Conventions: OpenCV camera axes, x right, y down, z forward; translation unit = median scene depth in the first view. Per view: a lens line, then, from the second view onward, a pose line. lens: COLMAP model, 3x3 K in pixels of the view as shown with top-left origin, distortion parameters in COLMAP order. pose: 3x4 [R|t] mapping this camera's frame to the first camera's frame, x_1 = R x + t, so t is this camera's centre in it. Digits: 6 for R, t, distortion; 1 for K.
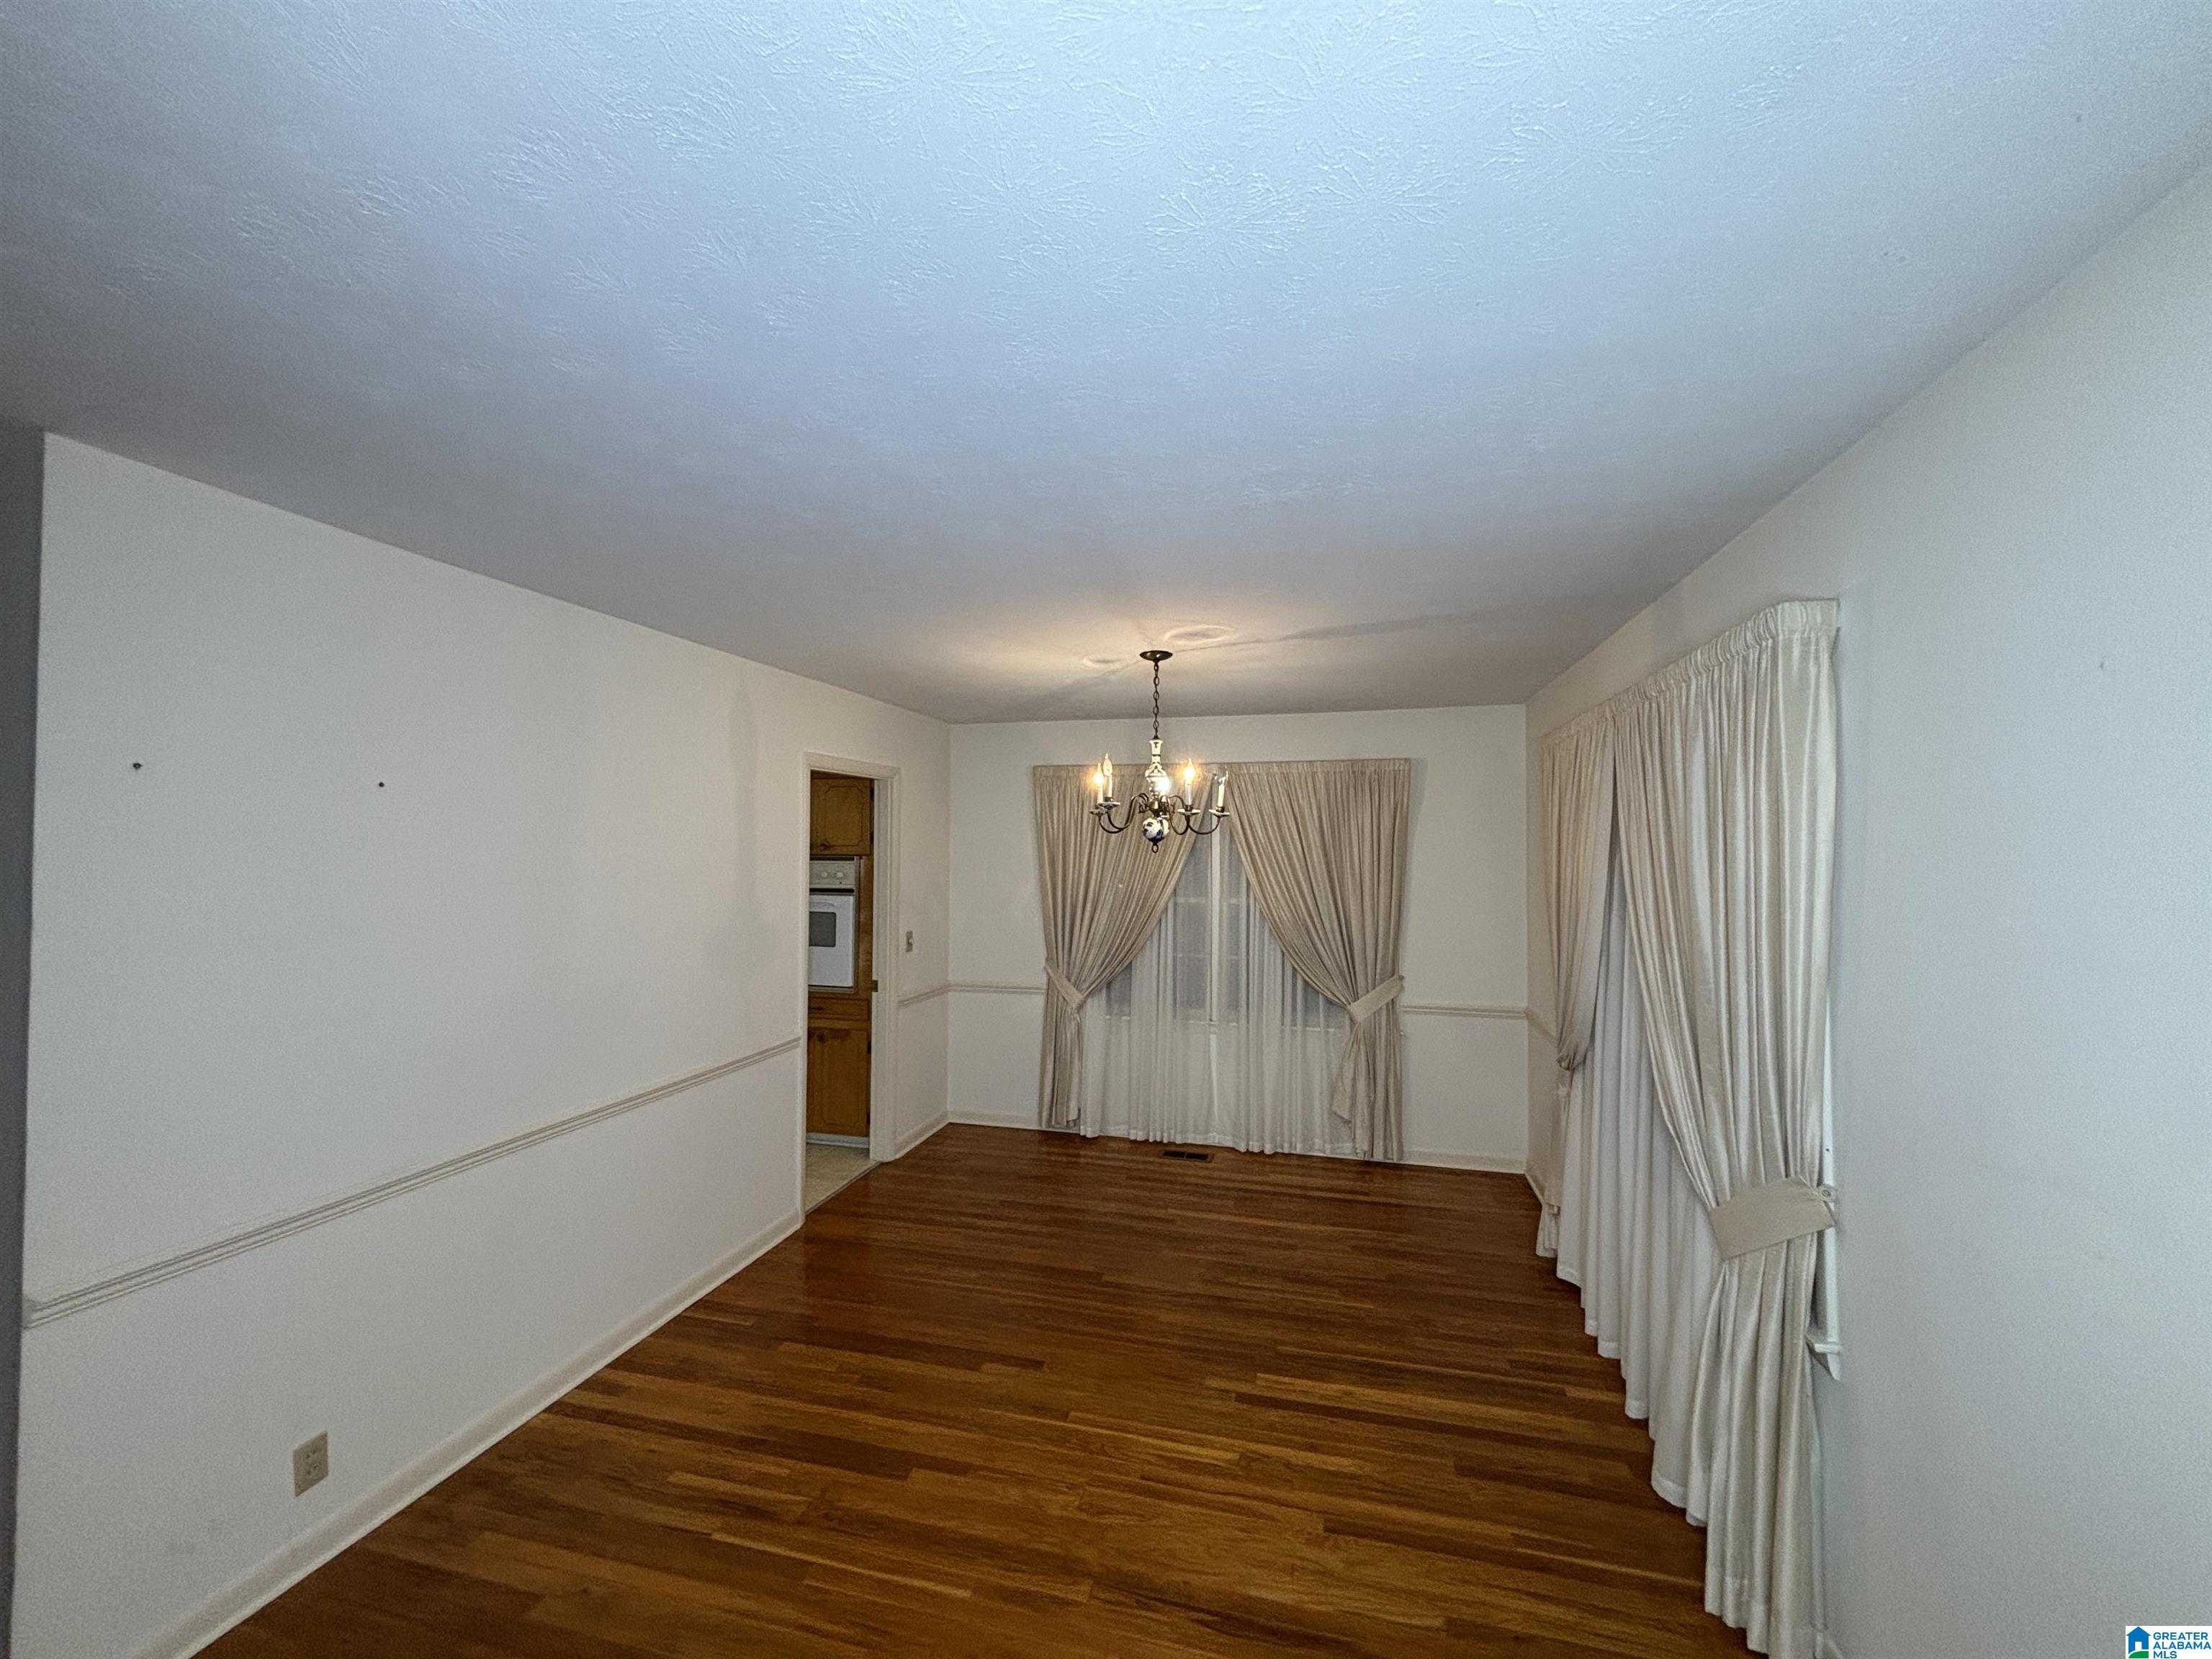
lens RADIAL K [[889.6, 0, 1104.8], [0, 889.6, 830.7], [0, 0, 1]] dist [-0.005900, 0.000637]
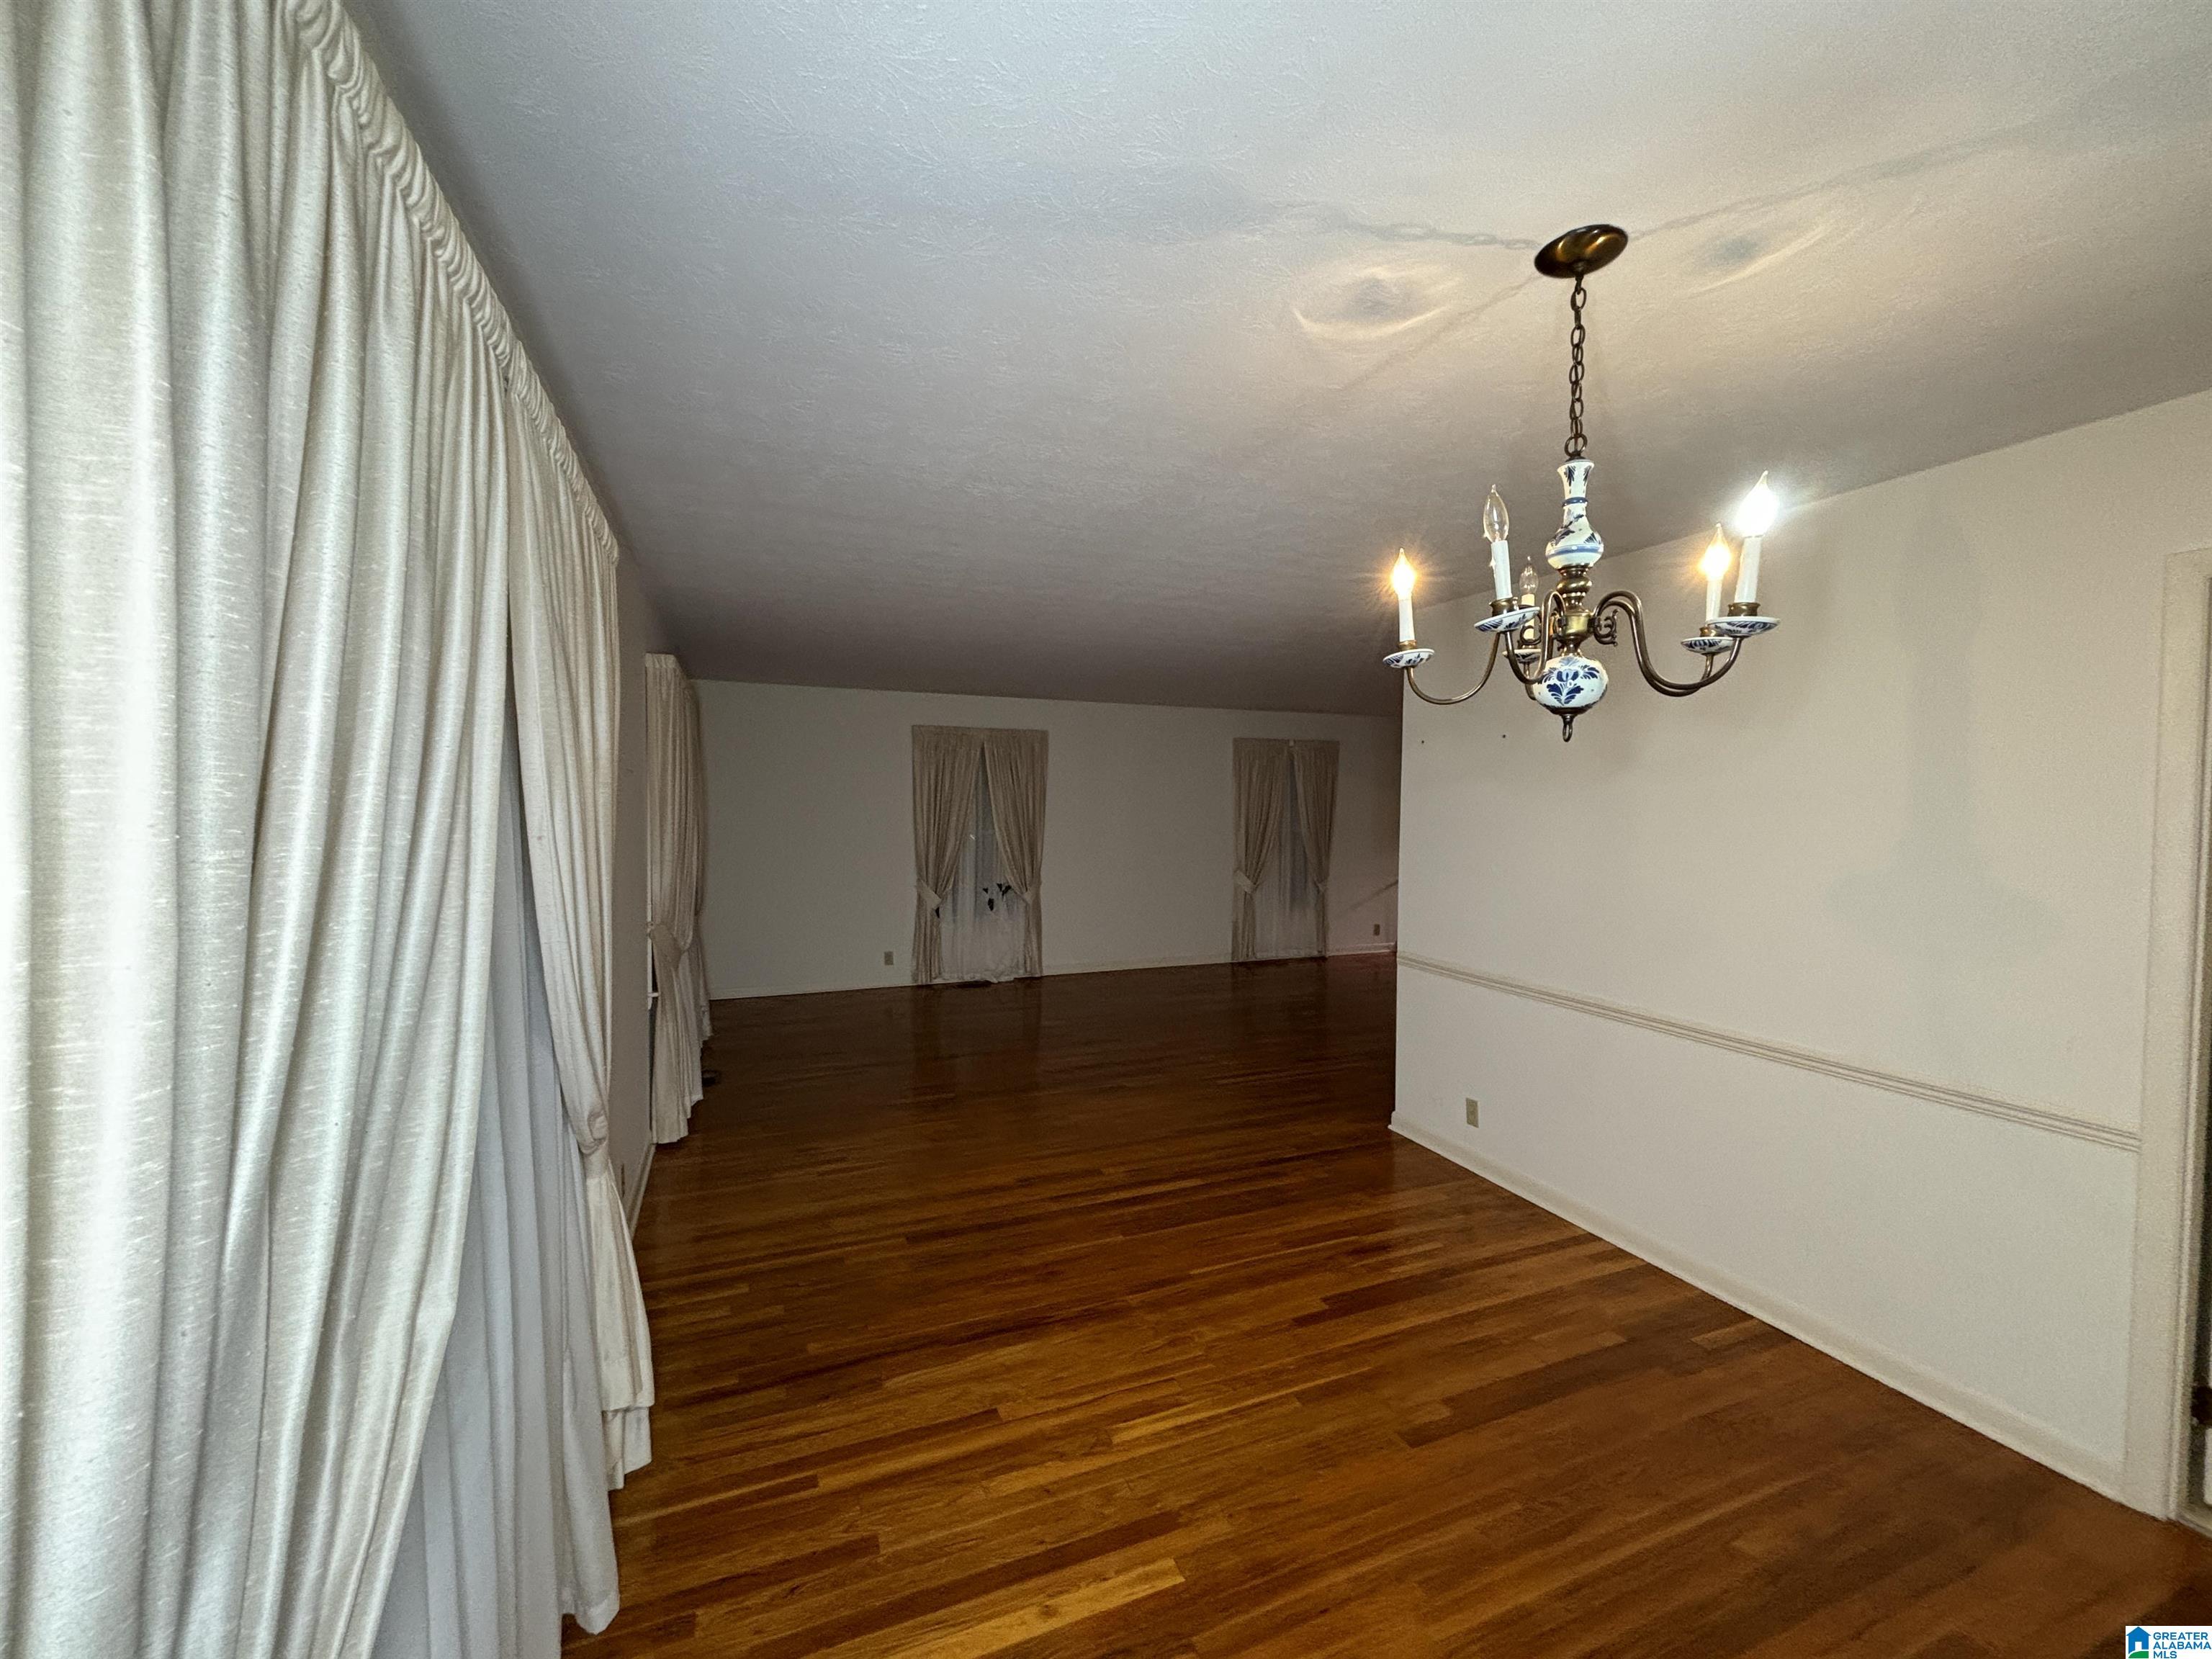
lens RADIAL K [[889.6, 0, 1105.8], [0, 889.6, 816.3], [0, 0, 1]] dist [-0.005900, 0.000637]
pose [[-0.799253, 0.004165, -0.600980, 0.644507], [0.002079, 0.999989, 0.004165, 0.073279], [0.600990, 0.002080, -0.799253, 1.596926]]
